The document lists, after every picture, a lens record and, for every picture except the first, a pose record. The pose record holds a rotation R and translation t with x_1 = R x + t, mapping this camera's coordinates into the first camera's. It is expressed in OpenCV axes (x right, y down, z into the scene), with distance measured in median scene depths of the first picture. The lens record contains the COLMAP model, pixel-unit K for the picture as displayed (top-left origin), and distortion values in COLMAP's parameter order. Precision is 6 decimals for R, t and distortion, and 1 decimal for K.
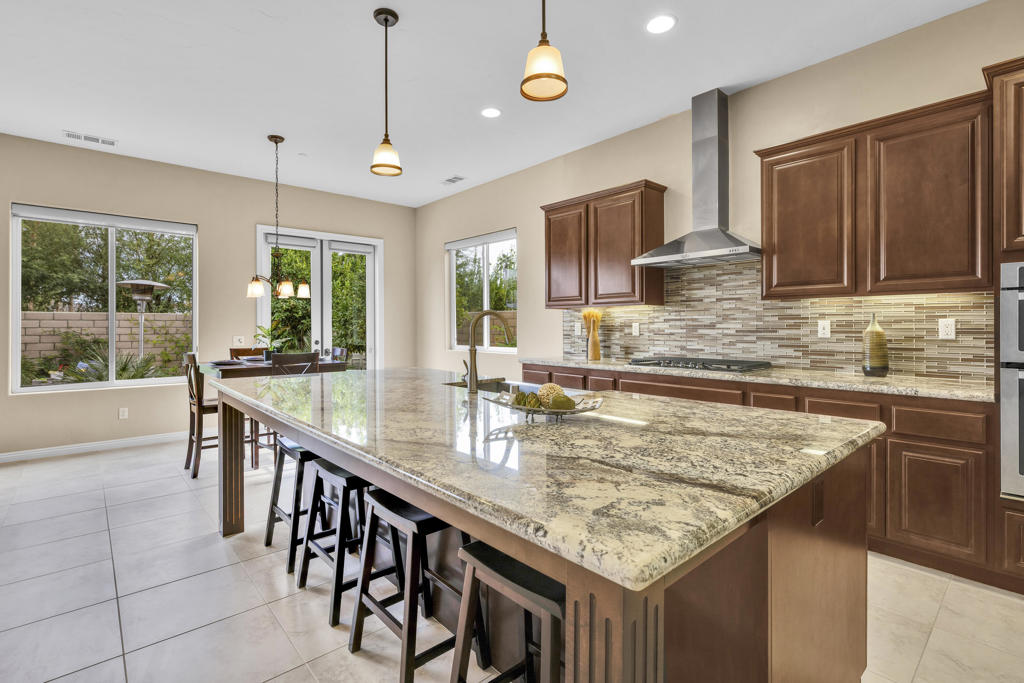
lens RADIAL K [[475.0, 0, 515.0], [0, 475.0, 344.5], [0, 0, 1]] dist [0.001085, 0.000331]
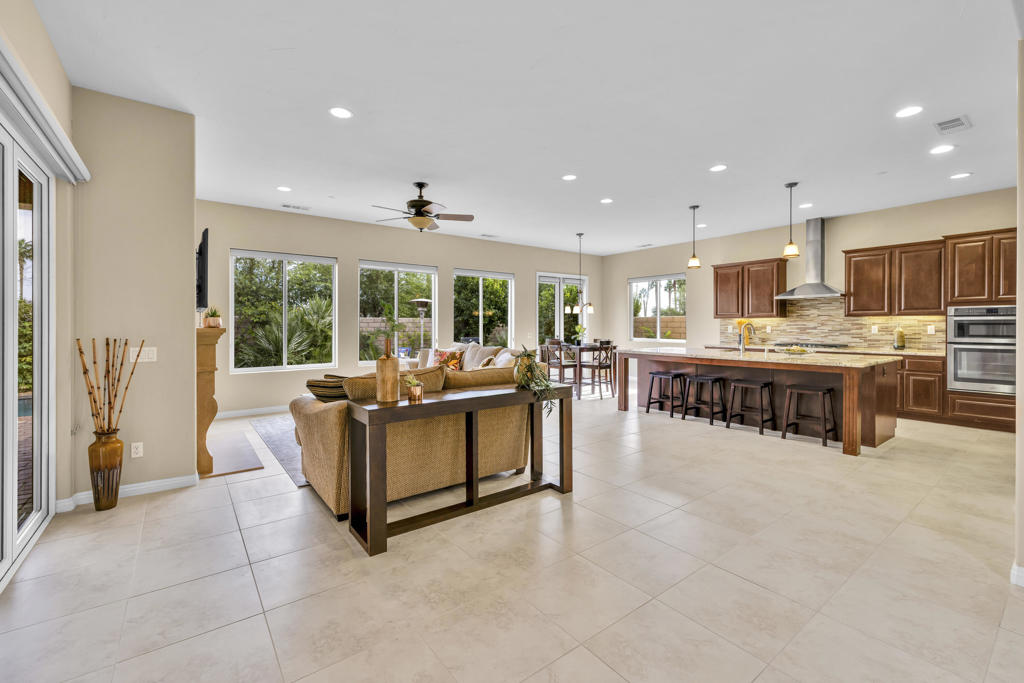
lens RADIAL K [[422.1, 0, 504.4], [0, 422.1, 343.0], [0, 0, 1]] dist [-0.002968, -0.000231]
pose [[0.994537, 0.010148, -0.103887, -0.881180], [-0.010280, 0.999947, -0.000738, 0.049096], [0.103874, 0.001802, 0.994589, -1.159749]]
